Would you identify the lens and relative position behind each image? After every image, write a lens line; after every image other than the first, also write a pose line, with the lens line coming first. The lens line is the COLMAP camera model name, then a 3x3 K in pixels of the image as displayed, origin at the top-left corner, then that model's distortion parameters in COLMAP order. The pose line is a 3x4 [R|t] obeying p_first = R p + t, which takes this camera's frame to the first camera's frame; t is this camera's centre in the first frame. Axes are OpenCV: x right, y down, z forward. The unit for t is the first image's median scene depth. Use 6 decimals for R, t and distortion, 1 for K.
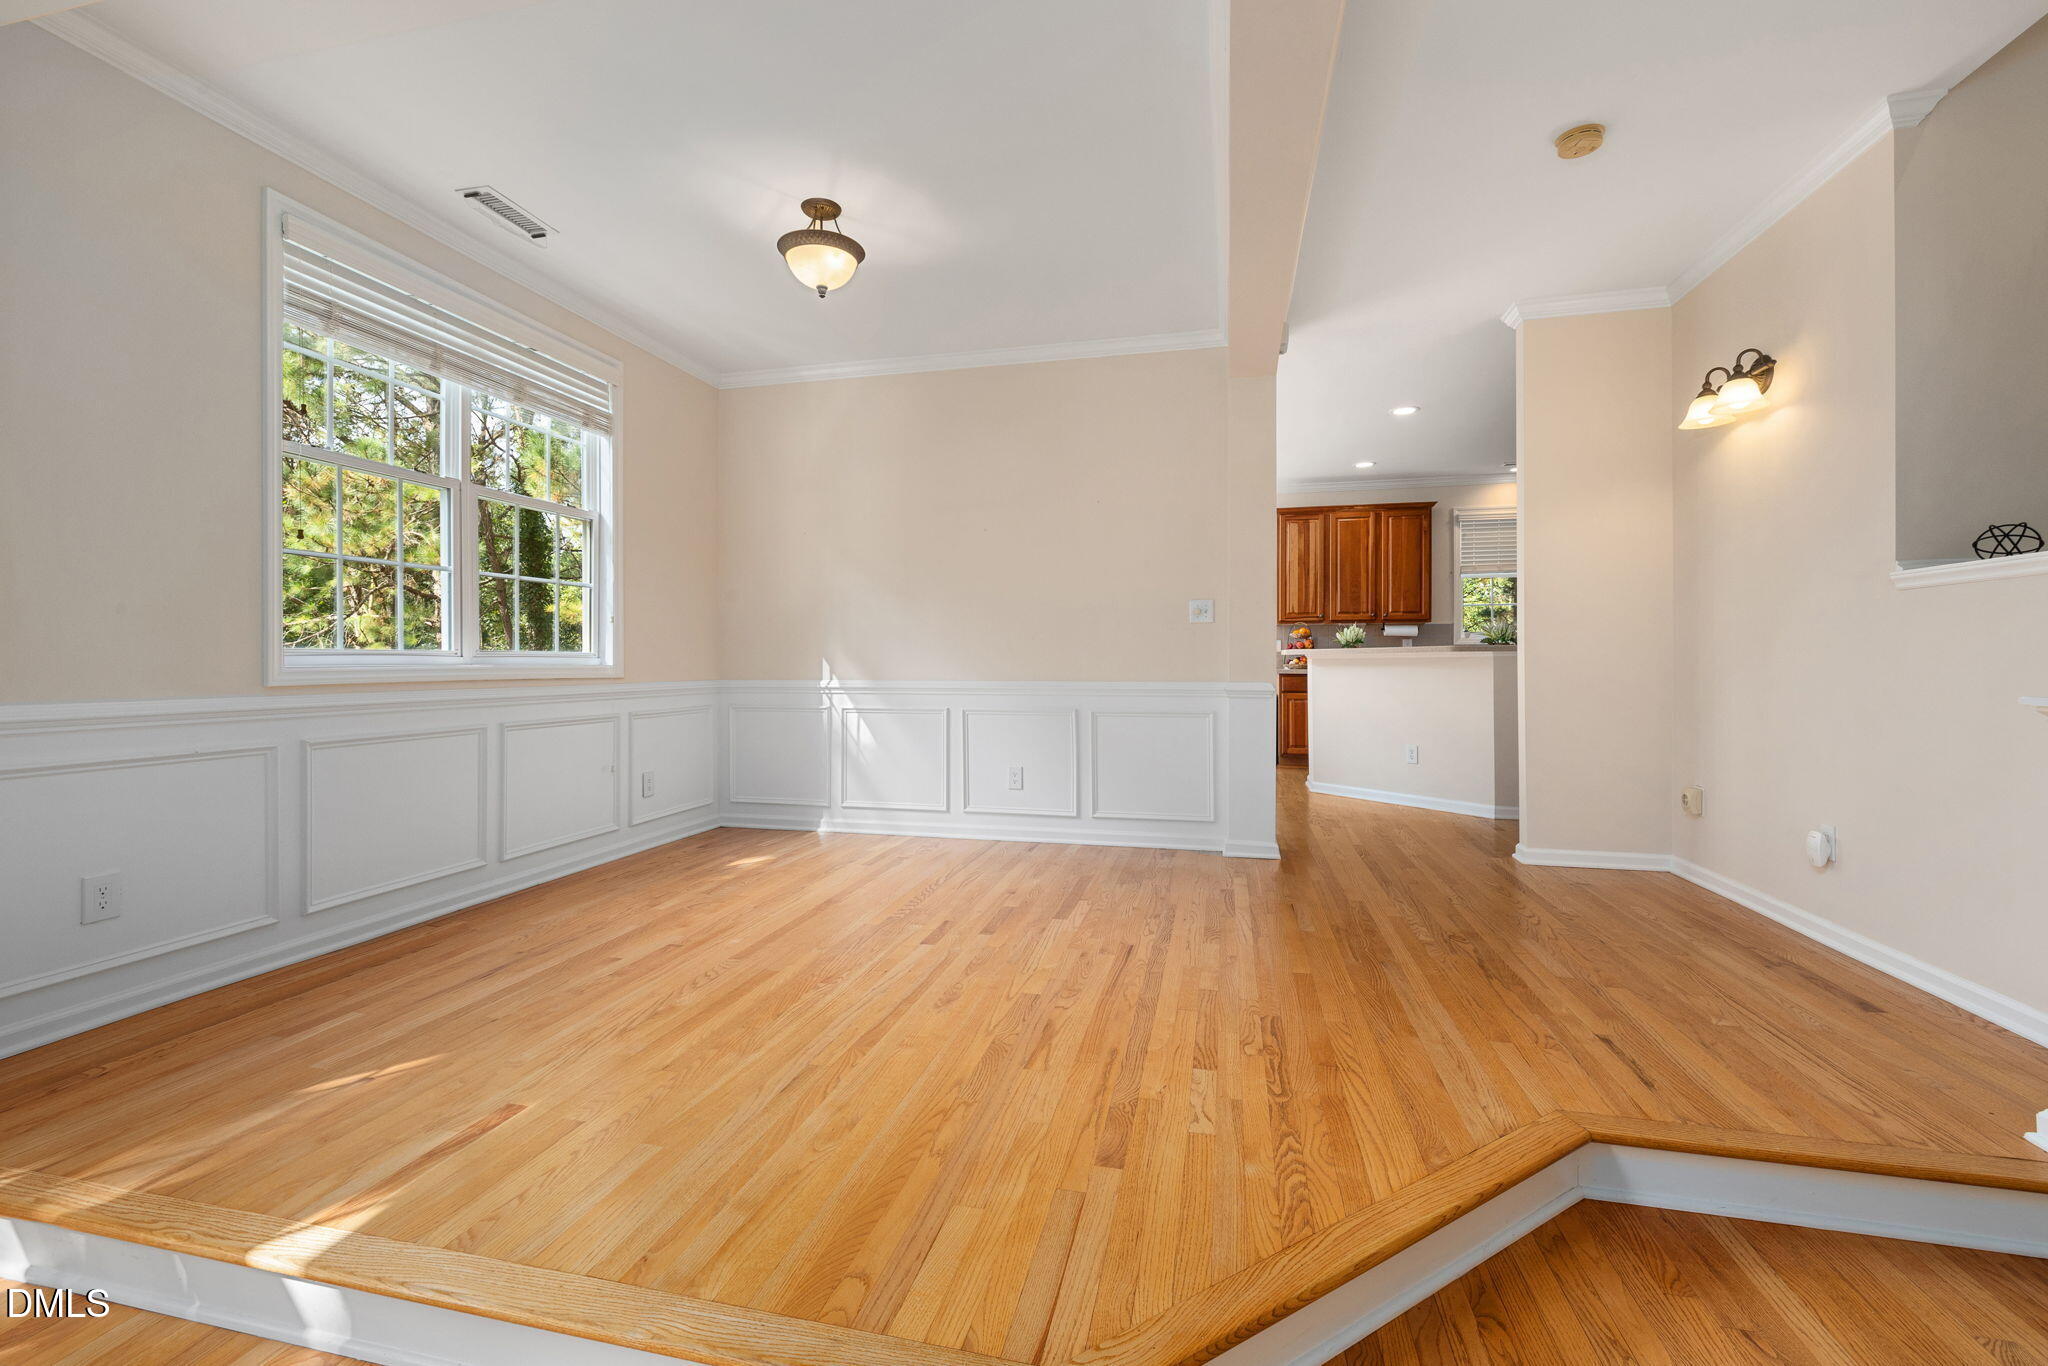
lens RADIAL K [[865.3, 0, 1020.2], [0, 865.3, 665.1], [0, 0, 1]] dist [-0.002356, 0.001480]
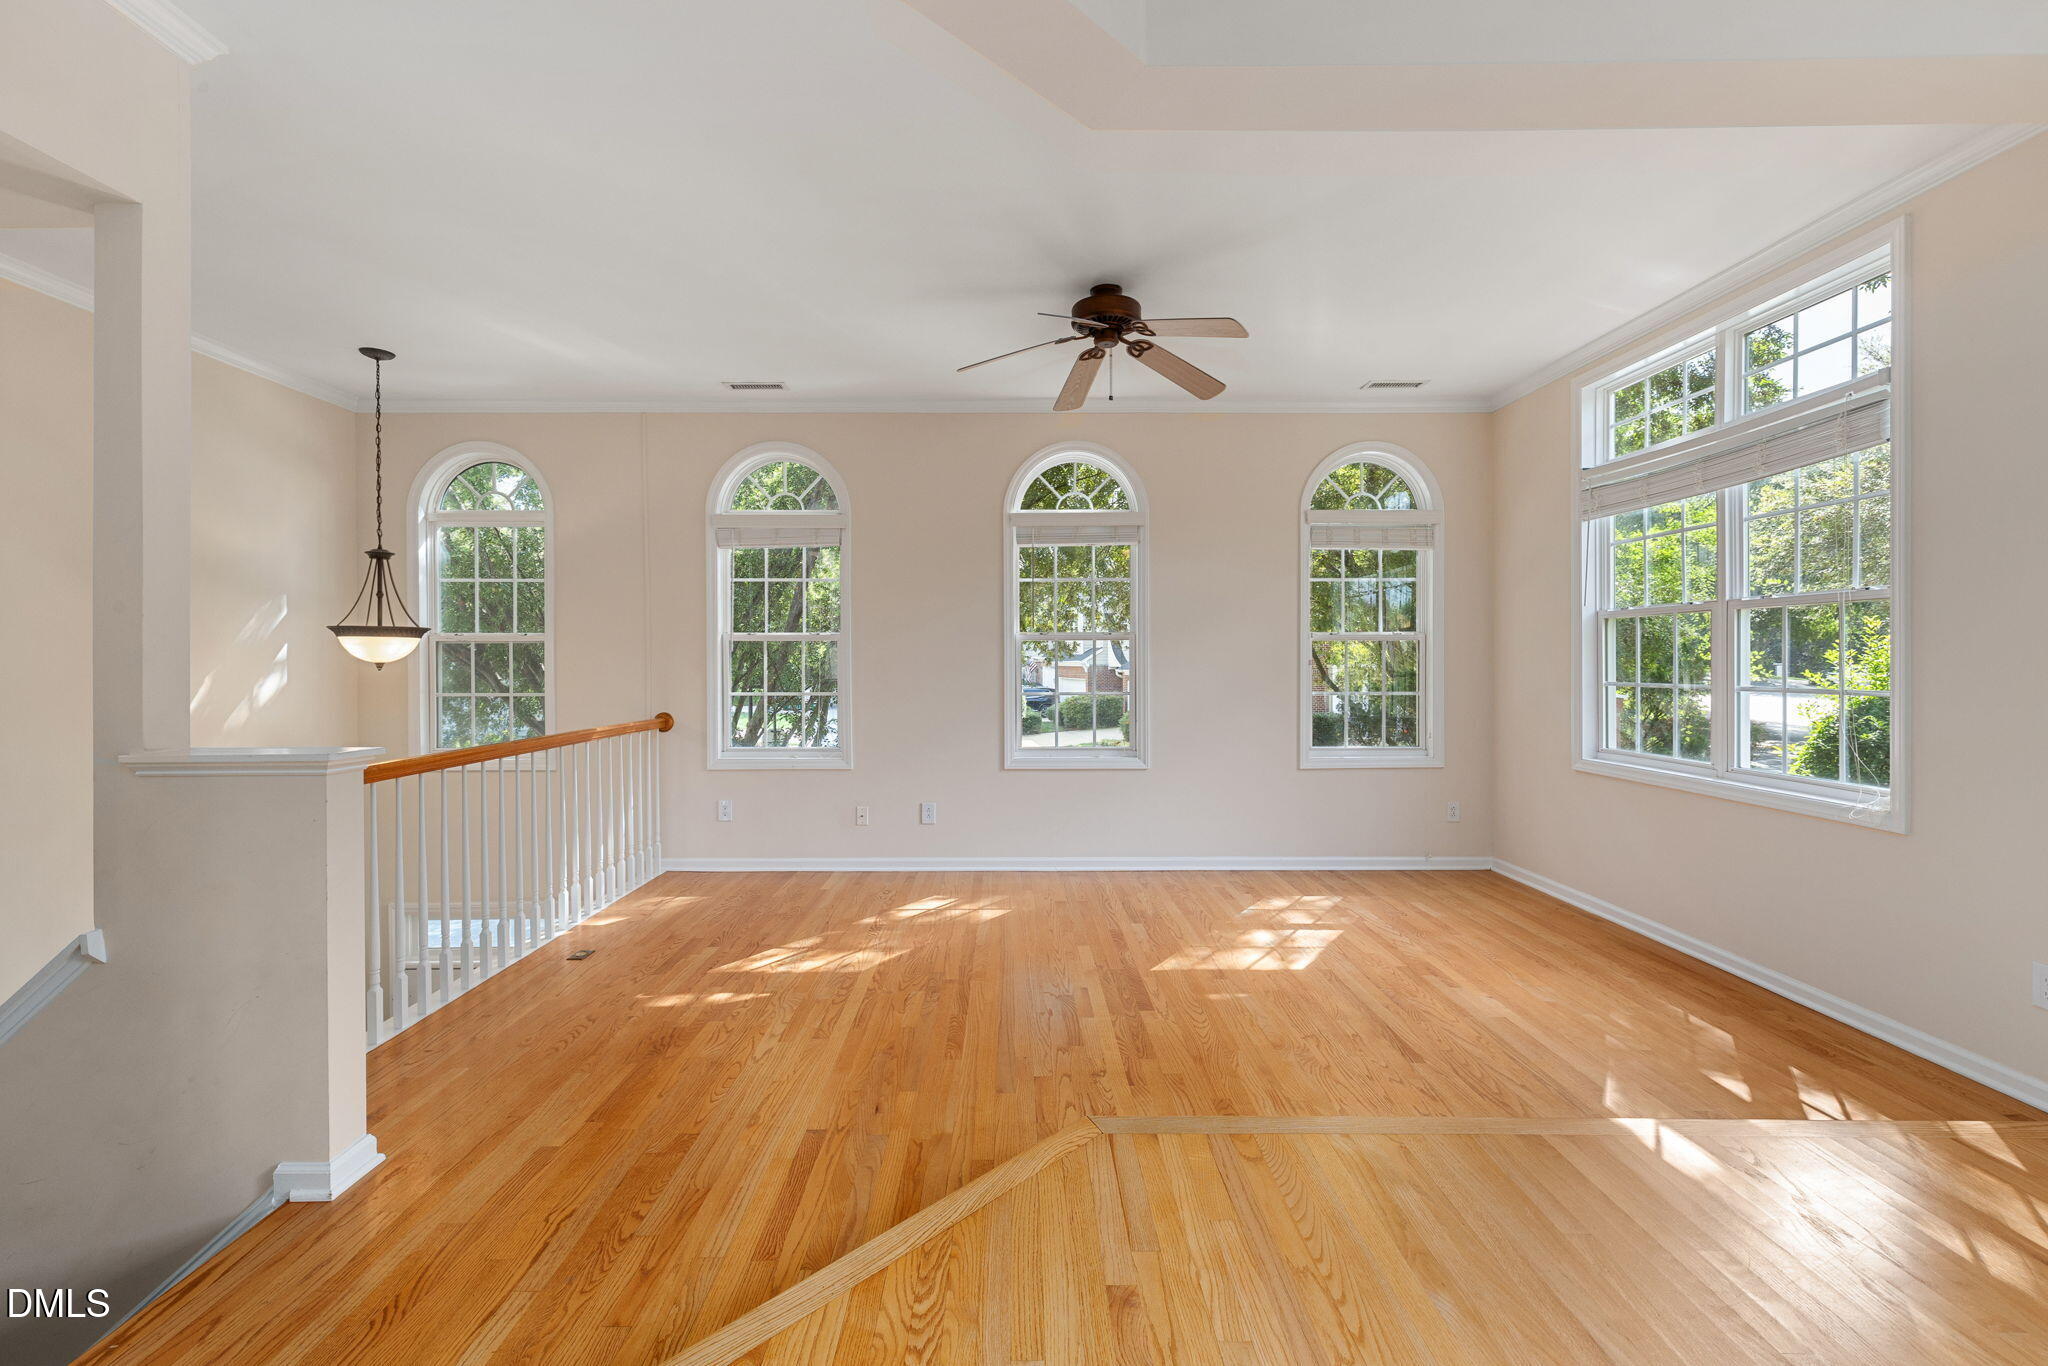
lens RADIAL K [[865.3, 0, 1017.3], [0, 865.3, 670.7], [0, 0, 1]] dist [-0.002356, 0.001480]
pose [[-0.971238, 0.006205, -0.238031, 0.267868], [0.002608, 0.999878, 0.015426, -0.059066], [0.238097, 0.014361, -0.971135, 1.168355]]
